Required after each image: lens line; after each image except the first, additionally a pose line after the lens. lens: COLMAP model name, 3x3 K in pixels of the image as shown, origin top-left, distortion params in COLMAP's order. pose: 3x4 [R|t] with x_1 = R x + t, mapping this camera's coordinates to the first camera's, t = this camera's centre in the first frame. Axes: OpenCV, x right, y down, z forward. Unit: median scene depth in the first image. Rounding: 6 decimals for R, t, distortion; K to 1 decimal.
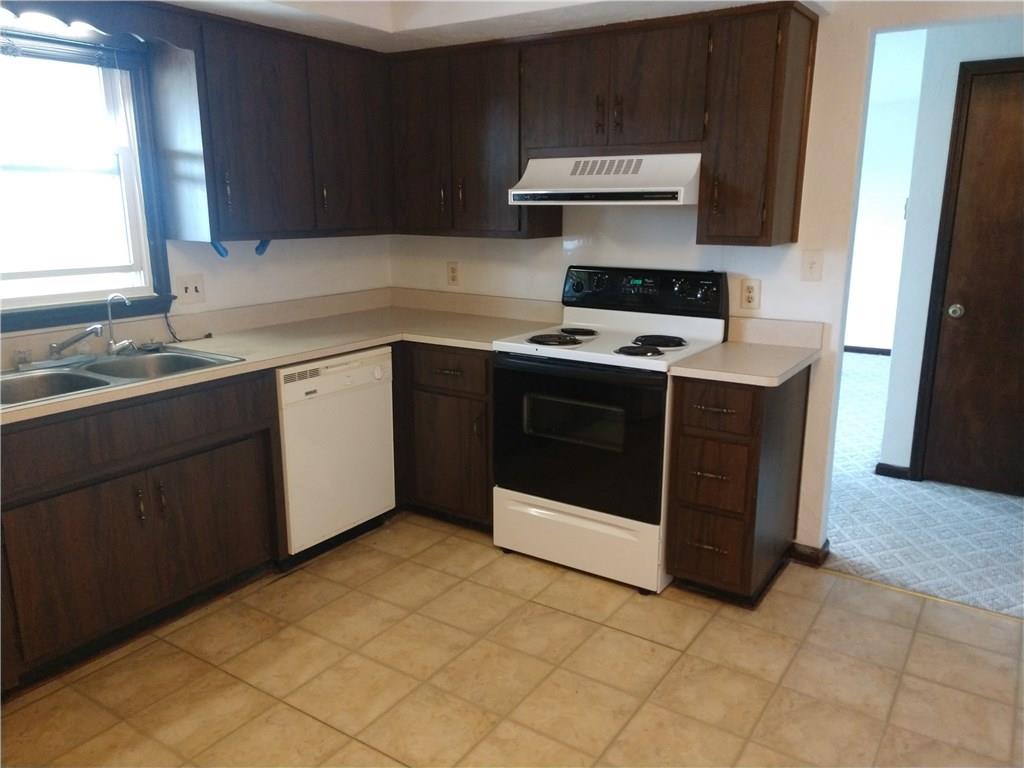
lens RADIAL K [[772.4, 0, 509.8], [0, 772.4, 386.5], [0, 0, 1]] dist [0.030924, -0.003206]
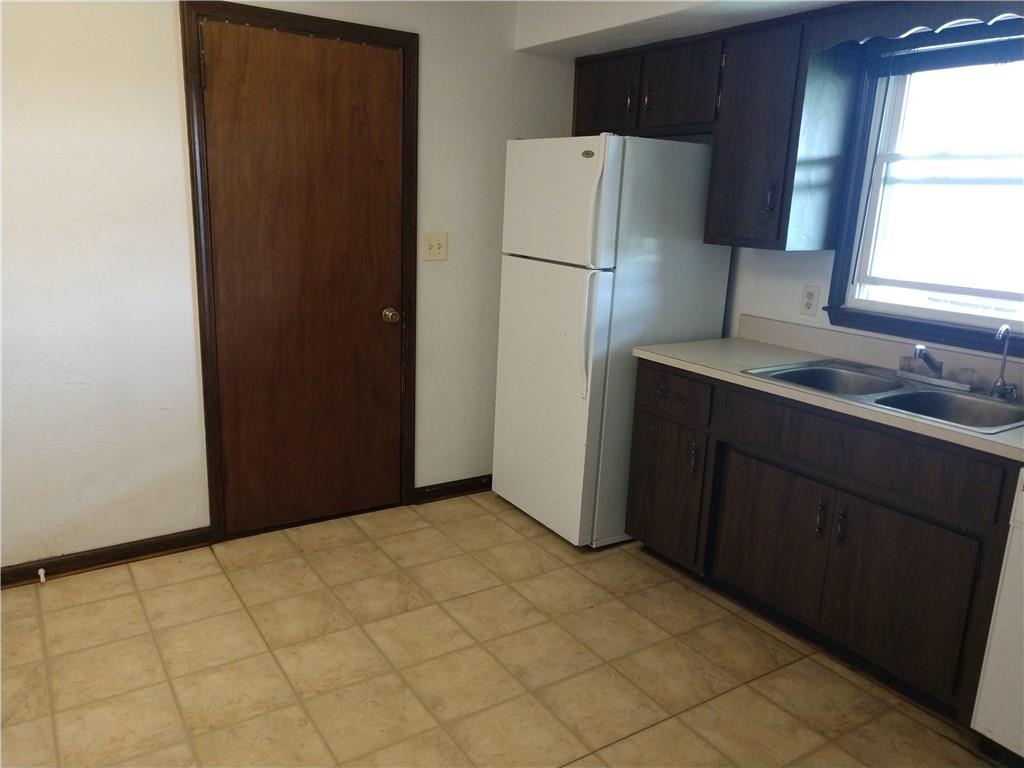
lens RADIAL K [[772.4, 0, 507.4], [0, 772.4, 383.0], [0, 0, 1]] dist [0.030924, -0.003206]
pose [[-0.387413, 0.208571, -0.898003, 0.519097], [-0.246928, 0.915005, 0.319048, -0.216275], [0.888222, 0.345346, -0.302983, 0.868162]]
